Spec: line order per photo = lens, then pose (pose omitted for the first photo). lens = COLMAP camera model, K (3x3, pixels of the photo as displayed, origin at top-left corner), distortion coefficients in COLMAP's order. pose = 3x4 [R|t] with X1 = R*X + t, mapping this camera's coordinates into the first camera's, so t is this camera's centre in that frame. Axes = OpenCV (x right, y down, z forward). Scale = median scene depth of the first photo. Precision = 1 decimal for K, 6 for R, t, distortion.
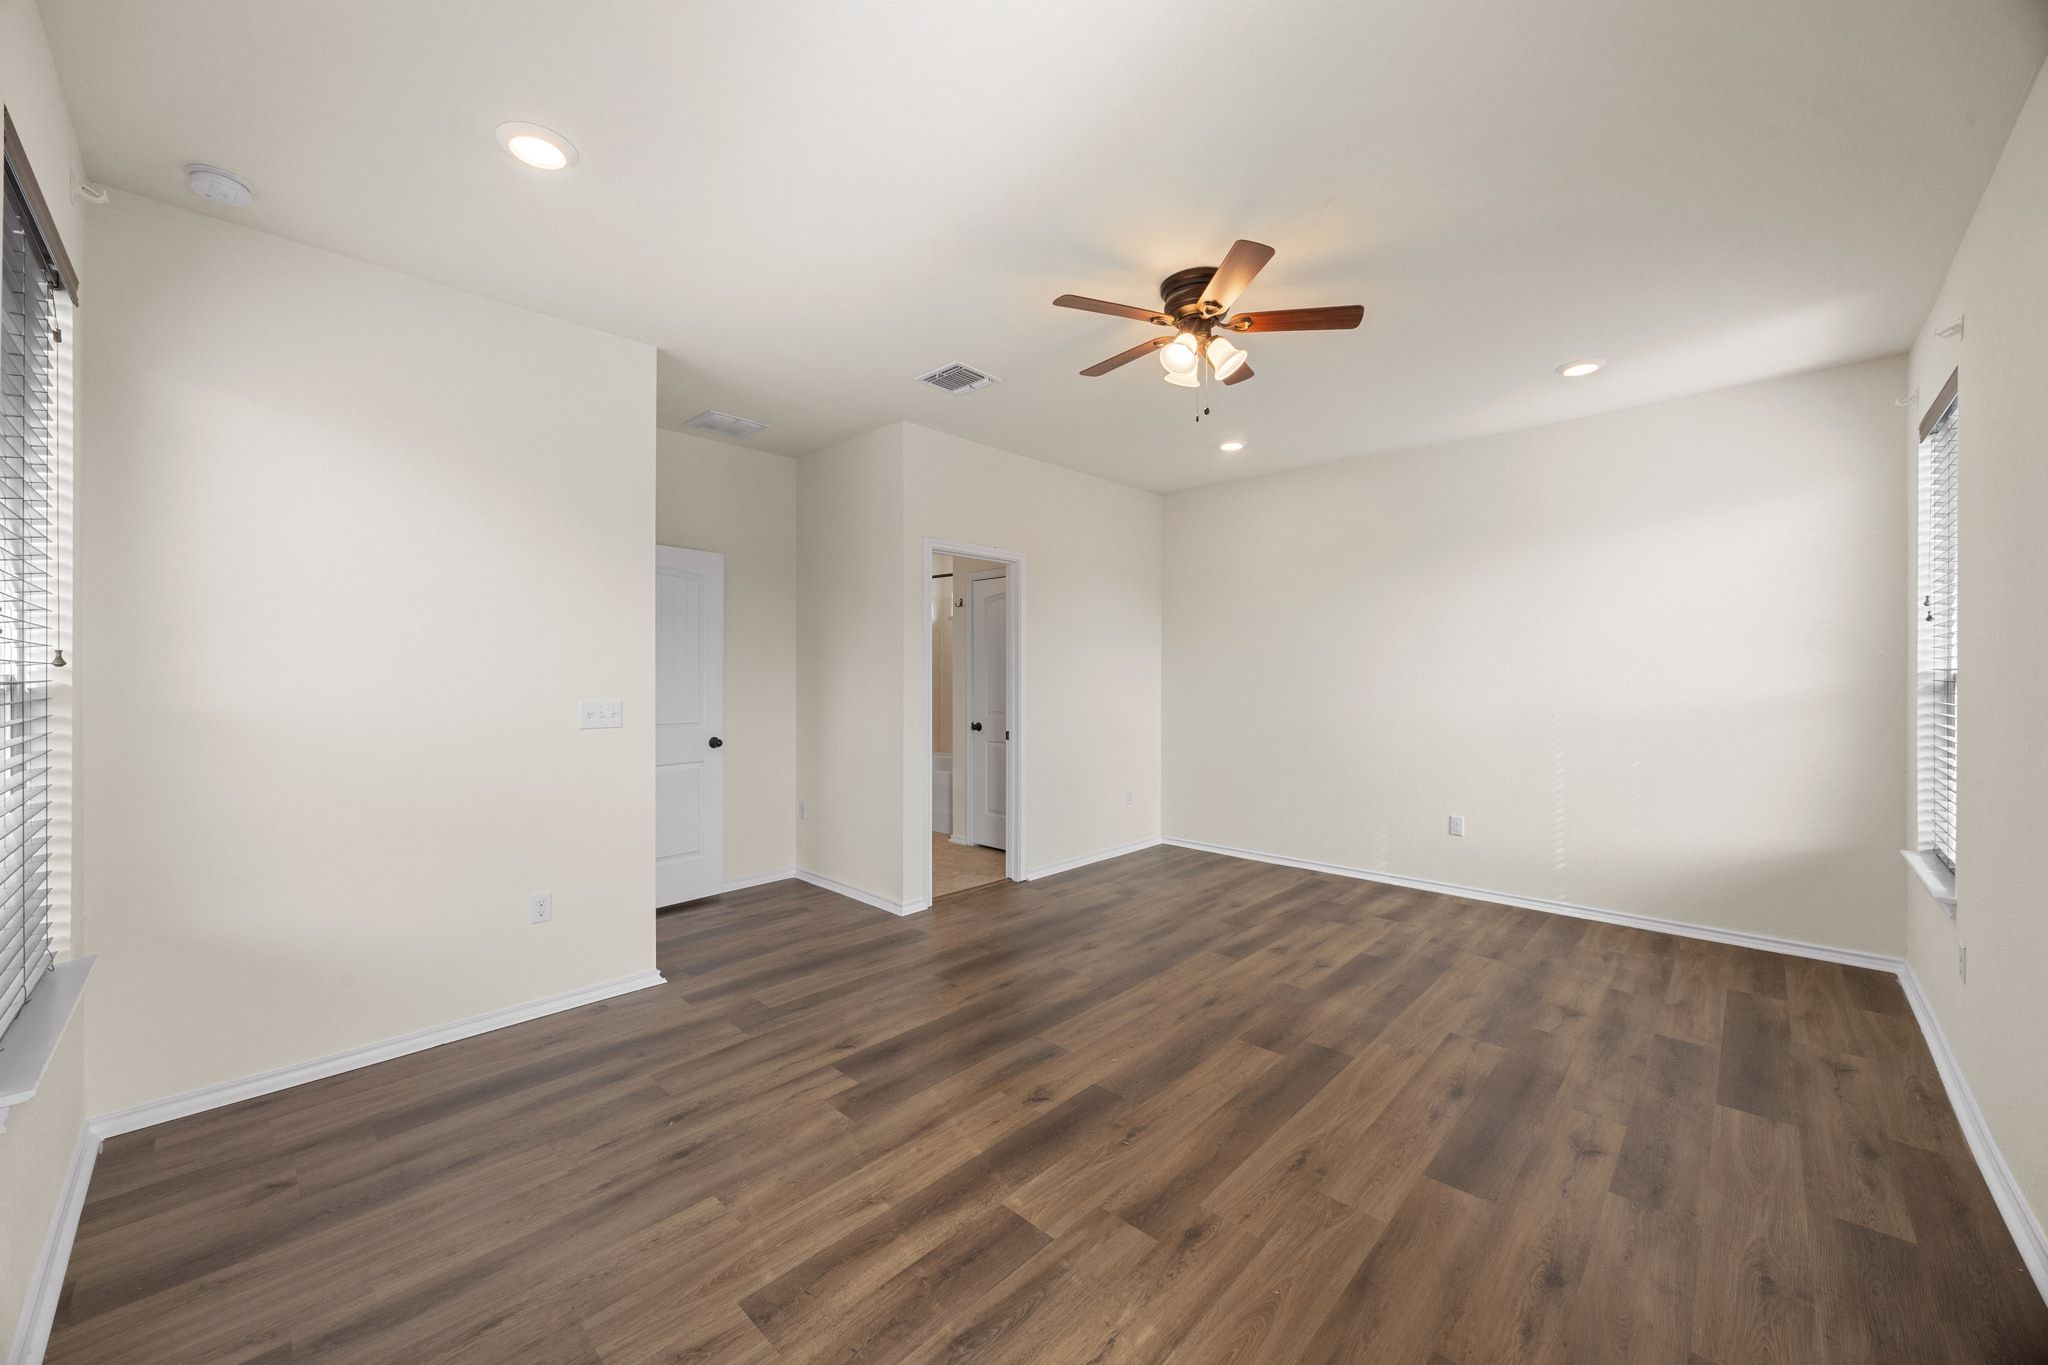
lens RADIAL K [[769.0, 0, 1018.4], [0, 769.0, 677.1], [0, 0, 1]] dist [-0.005512, 0.000303]
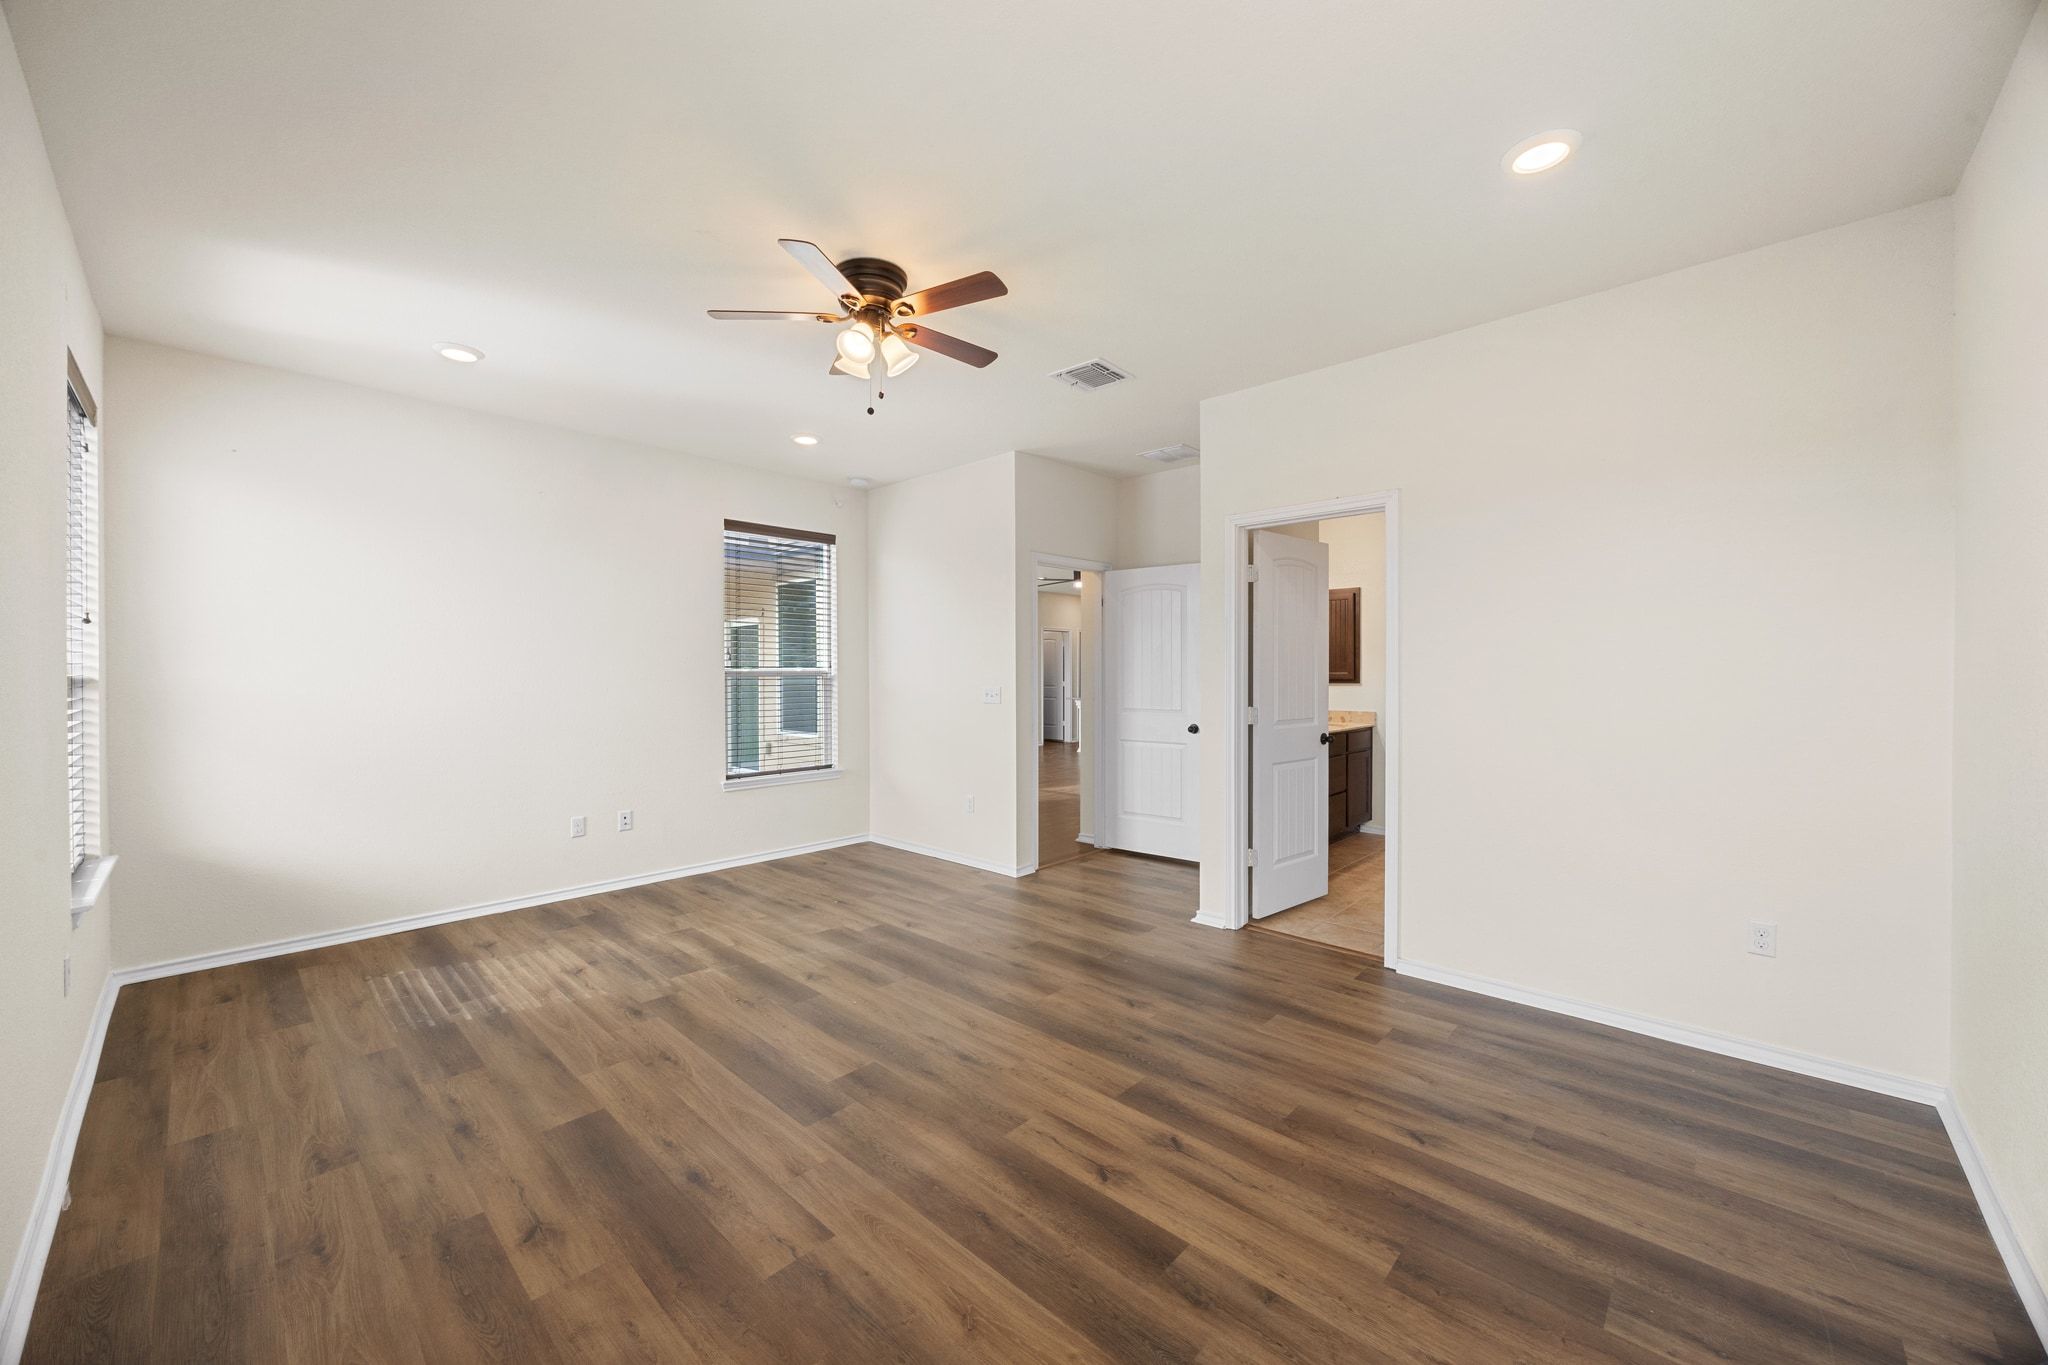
lens RADIAL K [[769.0, 0, 1013.2], [0, 769.0, 679.9], [0, 0, 1]] dist [-0.005512, 0.000303]
pose [[0.011400, 0.012301, -0.999859, 1.394374], [-0.000462, 0.999924, 0.012296, -0.003169], [0.999935, 0.000321, 0.011405, 1.332806]]
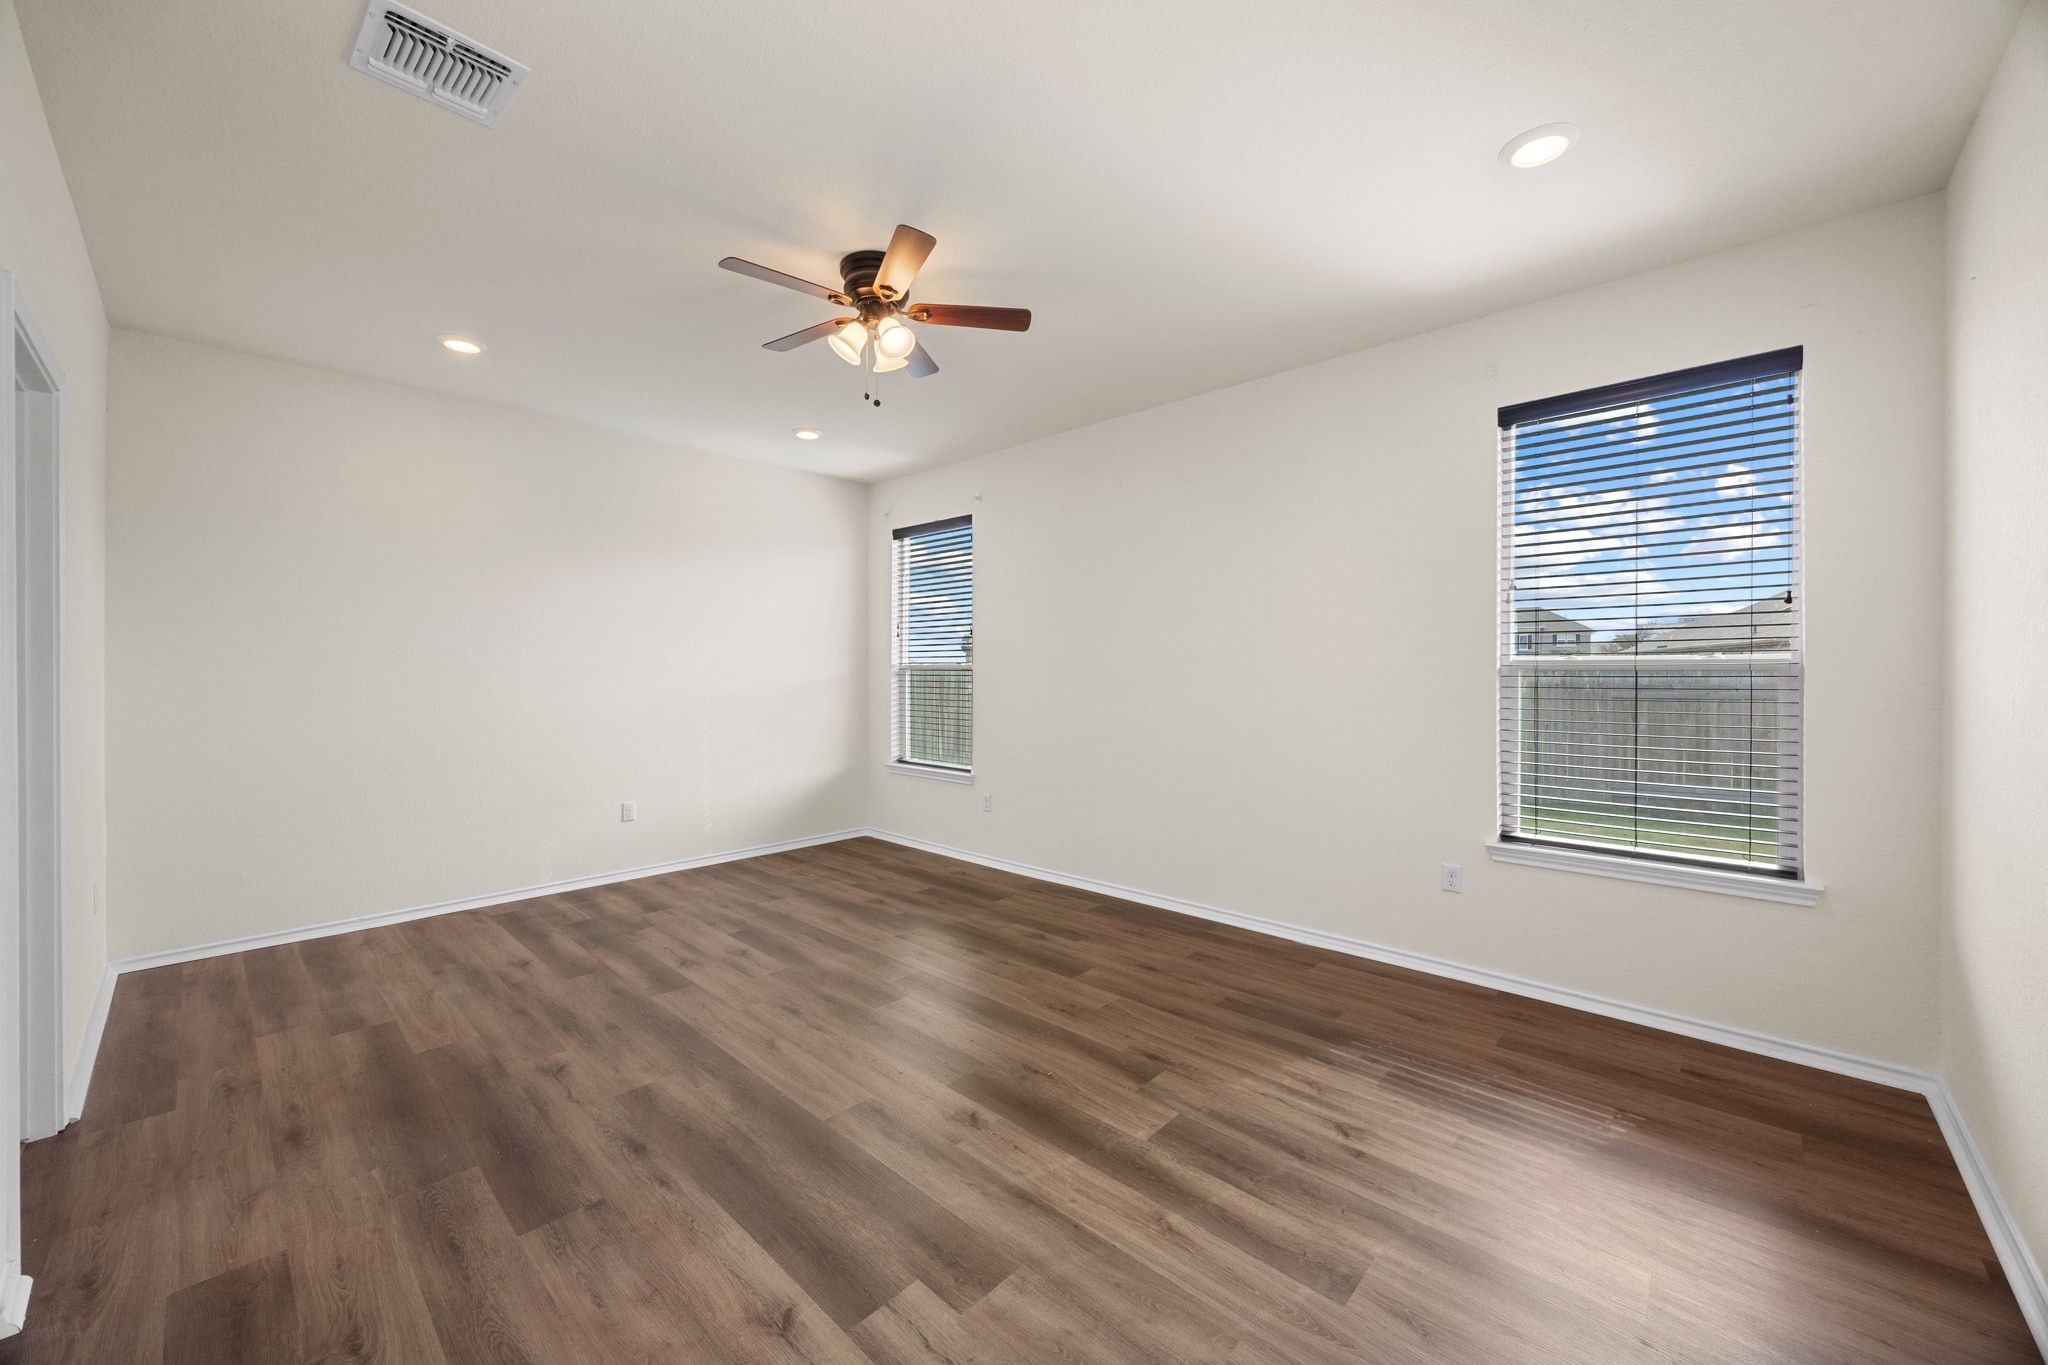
lens RADIAL K [[769.0, 0, 1013.0], [0, 769.0, 673.2], [0, 0, 1]] dist [-0.005512, 0.000303]
pose [[-0.013008, -0.000750, 0.999915, -0.879851], [0.000703, 0.999999, 0.000759, 0.015537], [-0.999915, 0.000713, -0.013007, 0.951820]]
